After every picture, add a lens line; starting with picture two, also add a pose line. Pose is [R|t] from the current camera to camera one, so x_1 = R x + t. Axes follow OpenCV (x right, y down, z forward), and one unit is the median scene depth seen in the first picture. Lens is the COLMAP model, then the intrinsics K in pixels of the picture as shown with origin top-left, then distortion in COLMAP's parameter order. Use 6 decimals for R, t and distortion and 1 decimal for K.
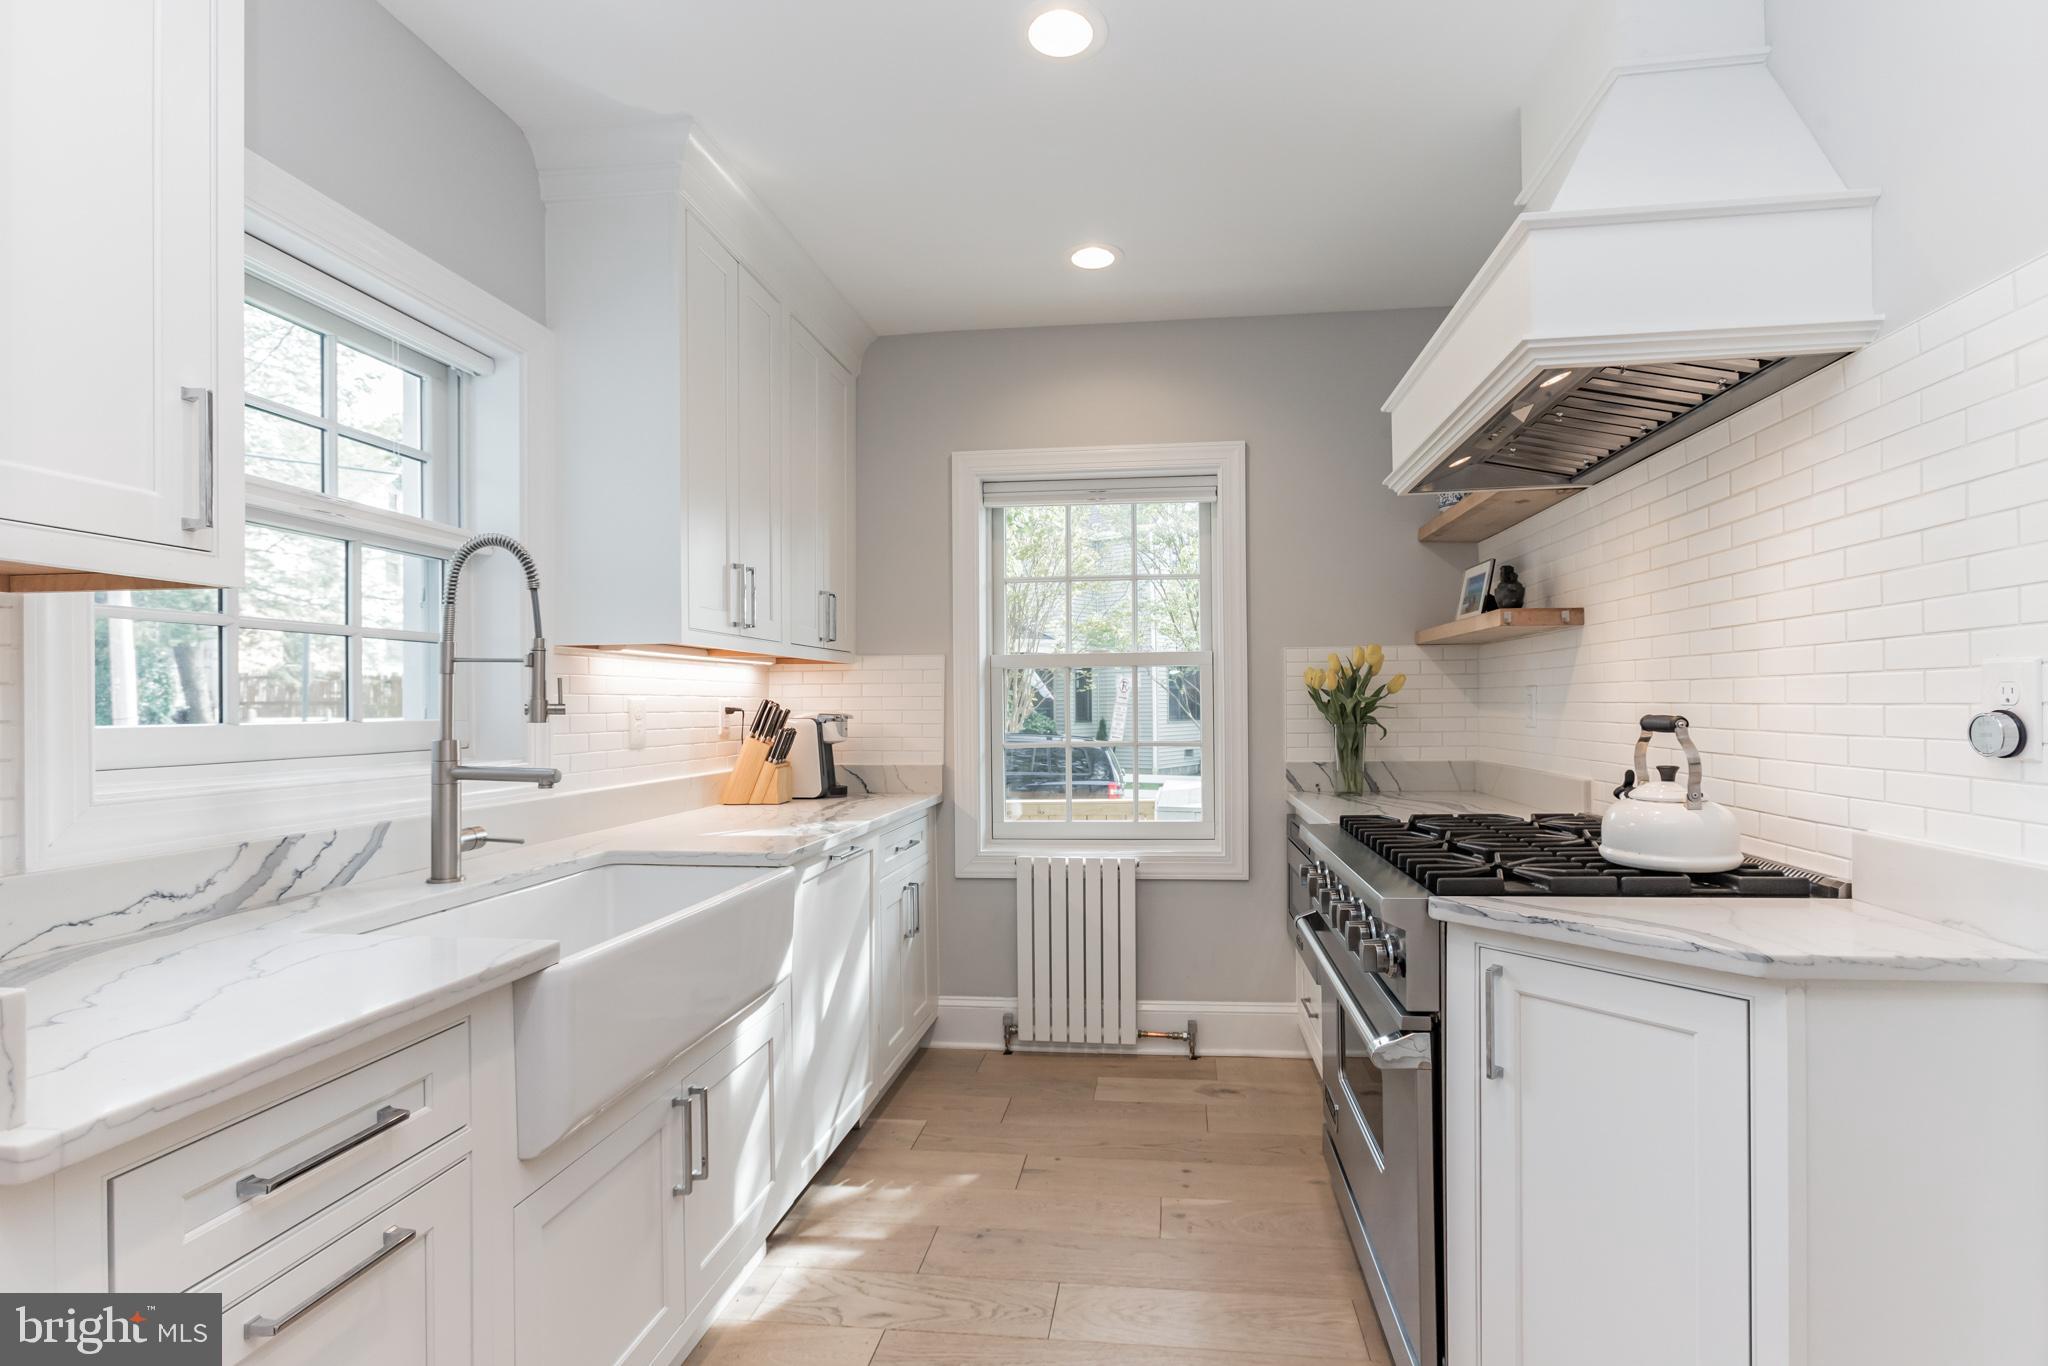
lens RADIAL K [[946.3, 0, 1031.2], [0, 946.3, 704.9], [0, 0, 1]] dist [0.000109, 0.000241]
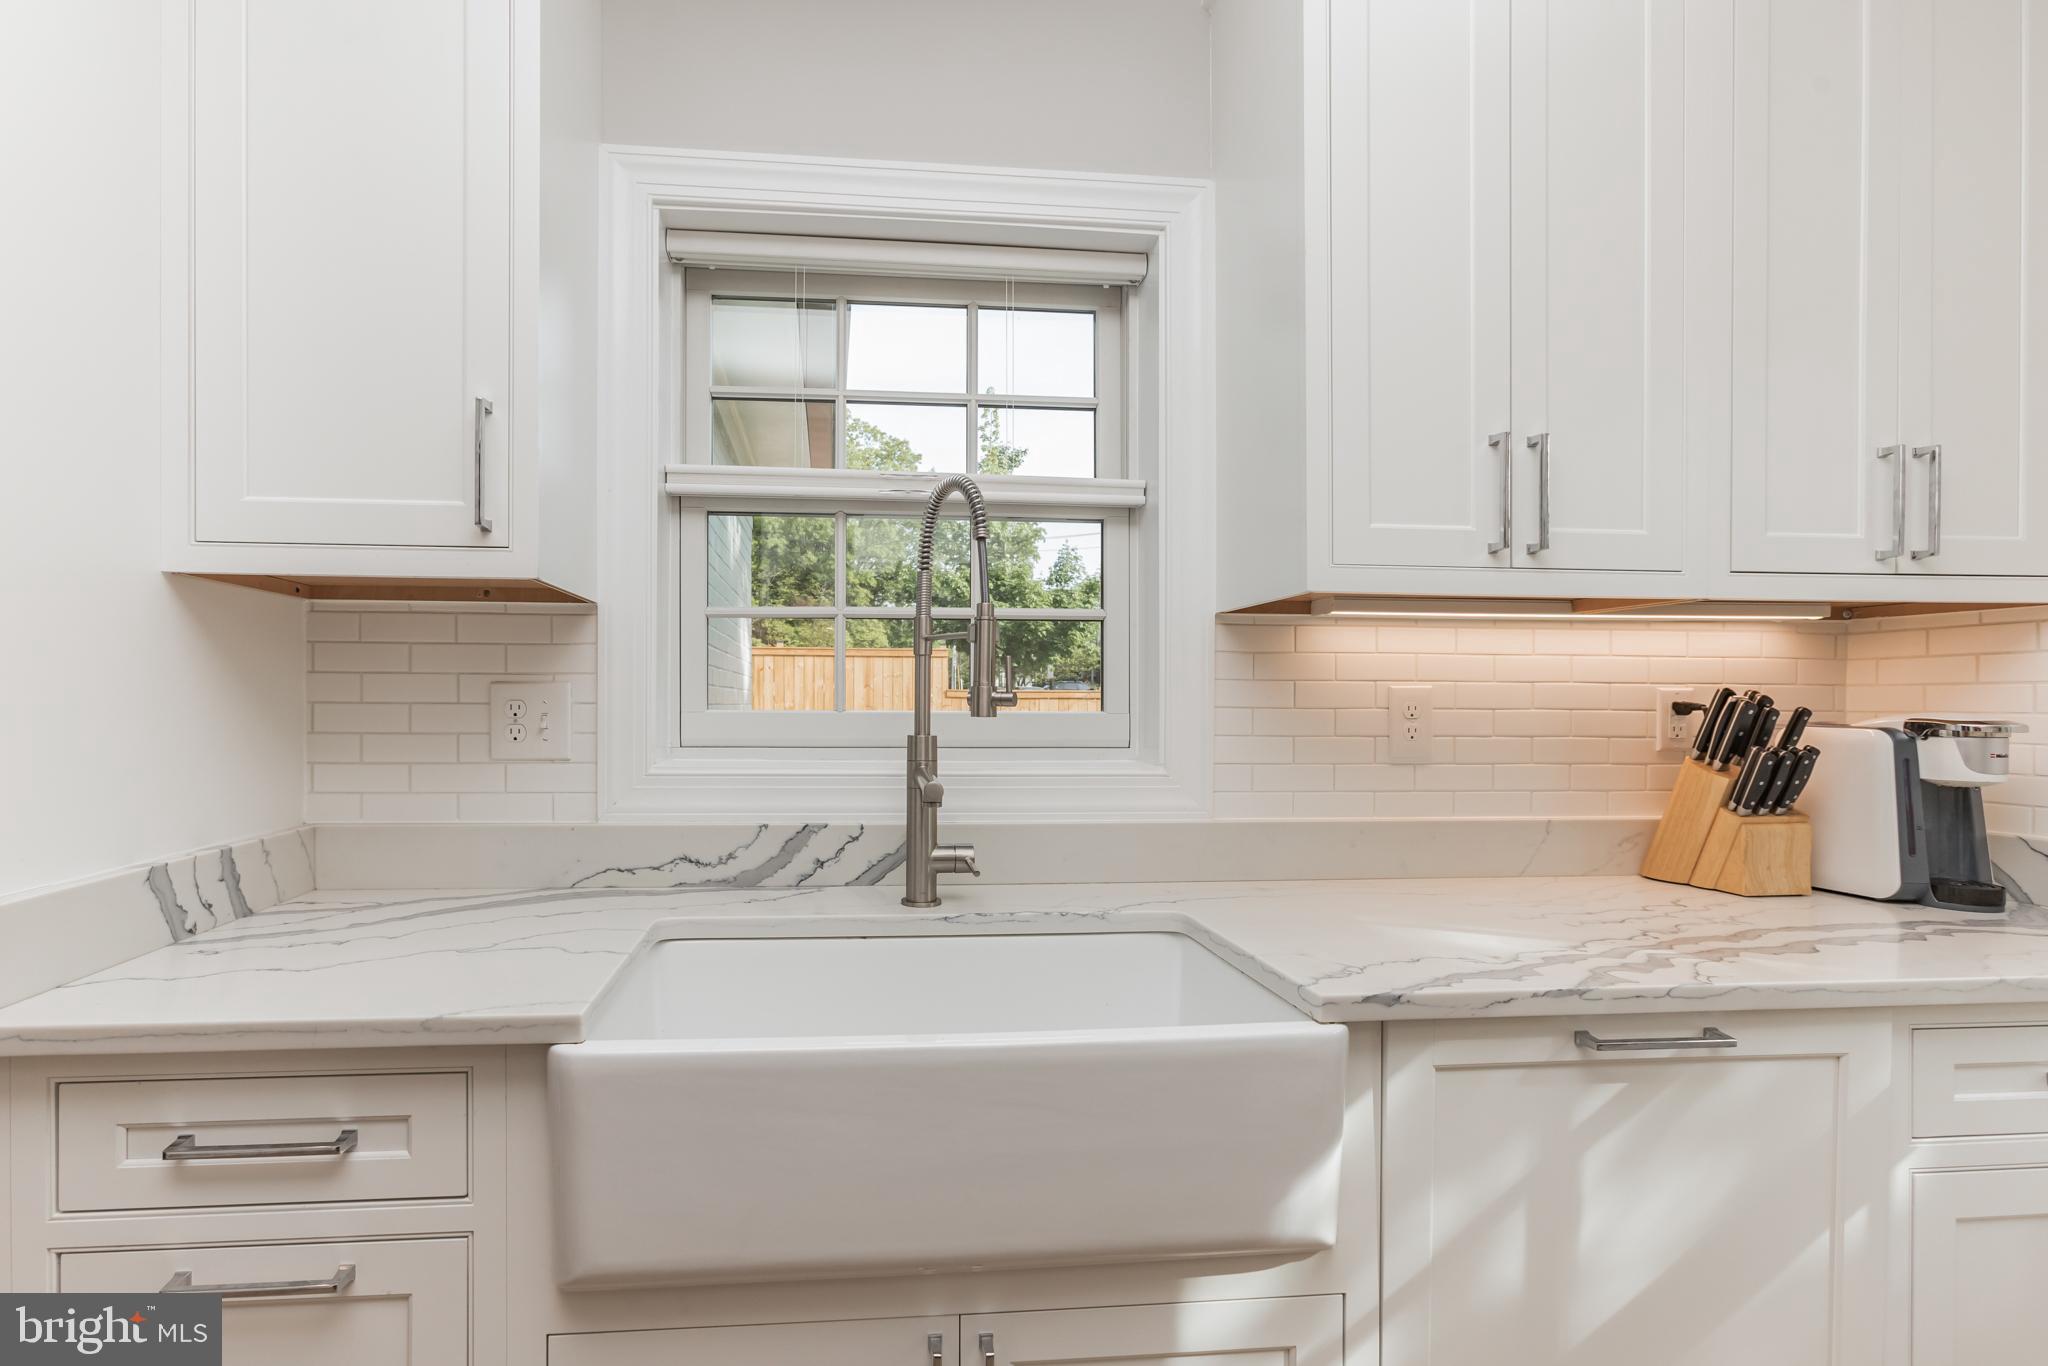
lens RADIAL K [[904.3, 0, 1024.8], [0, 904.3, 744.7], [0, 0, 1]] dist [-0.034033, 0.000078]
pose [[0.225631, 0.043573, -0.973238, 0.125190], [-0.005327, 0.999039, 0.043494, 0.007425], [0.974198, -0.004630, 0.225647, 0.652083]]
